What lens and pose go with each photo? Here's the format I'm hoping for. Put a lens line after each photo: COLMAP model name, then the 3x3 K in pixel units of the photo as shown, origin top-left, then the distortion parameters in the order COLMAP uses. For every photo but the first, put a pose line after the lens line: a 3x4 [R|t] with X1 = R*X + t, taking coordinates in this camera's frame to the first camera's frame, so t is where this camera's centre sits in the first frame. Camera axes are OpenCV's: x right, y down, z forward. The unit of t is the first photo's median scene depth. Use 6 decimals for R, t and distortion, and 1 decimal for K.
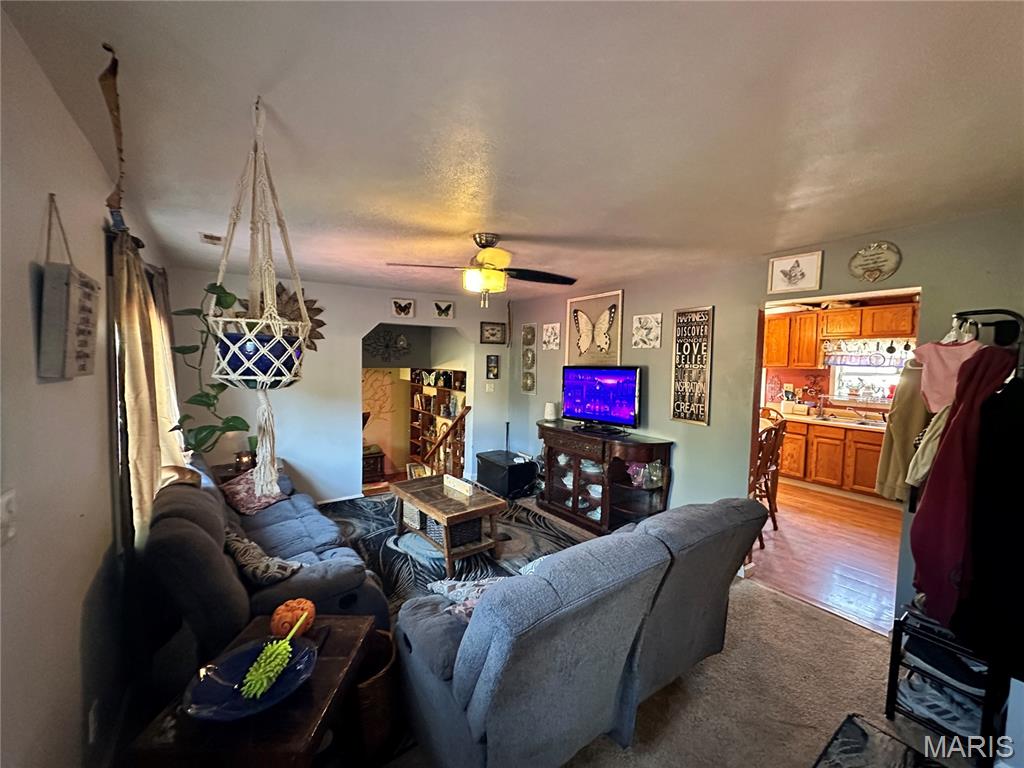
lens RADIAL K [[407.3, 0, 509.1], [0, 407.3, 383.1], [0, 0, 1]] dist [-0.000897, 0.000523]
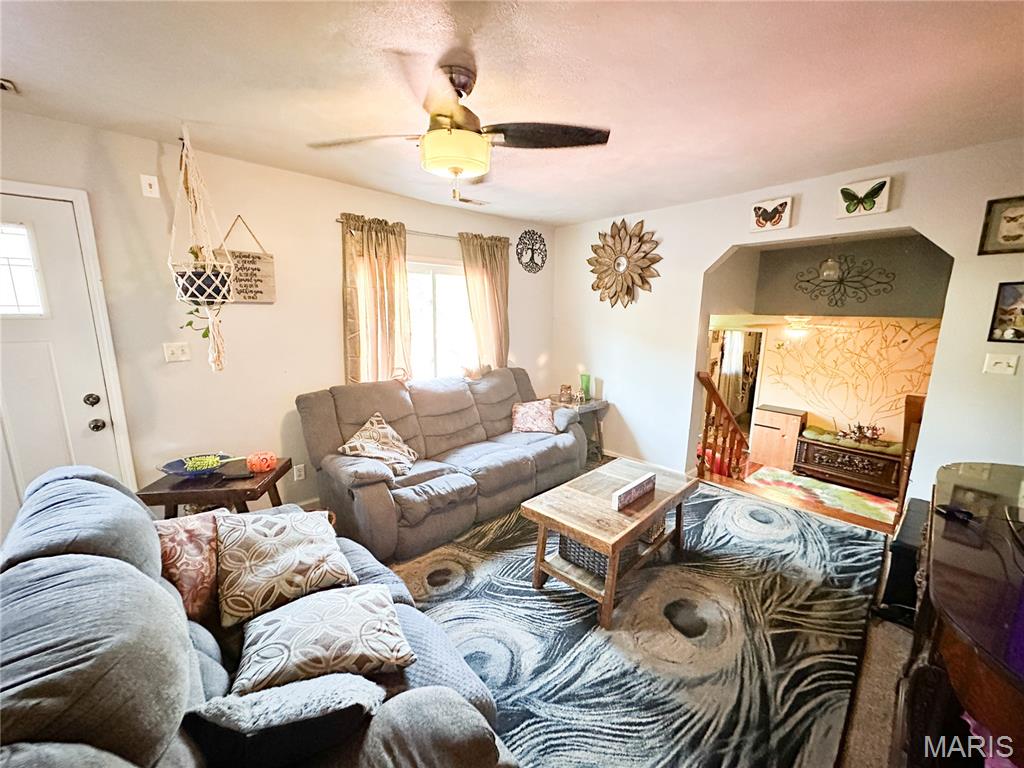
lens RADIAL K [[407.3, 0, 513.0], [0, 407.3, 381.6], [0, 0, 1]] dist [-0.000897, 0.000523]
pose [[0.135741, 0.158275, -0.978020, 0.482954], [-0.062642, 0.986553, 0.150961, -0.003328], [0.988762, 0.040774, 0.143831, 0.771678]]
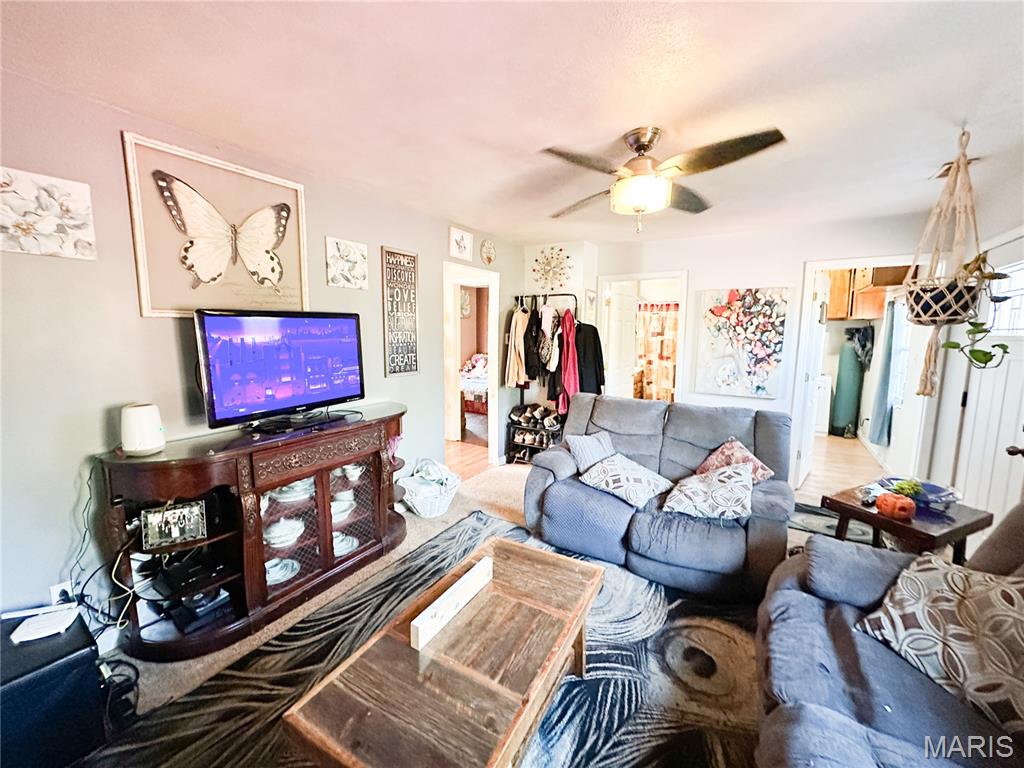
lens RADIAL K [[407.3, 0, 514.5], [0, 407.3, 384.9], [0, 0, 1]] dist [-0.000897, 0.000523]
pose [[-0.393171, -0.140296, 0.908699, -0.533669], [0.039217, 0.984832, 0.169019, -0.030955], [-0.918629, 0.102090, -0.381705, 1.171443]]
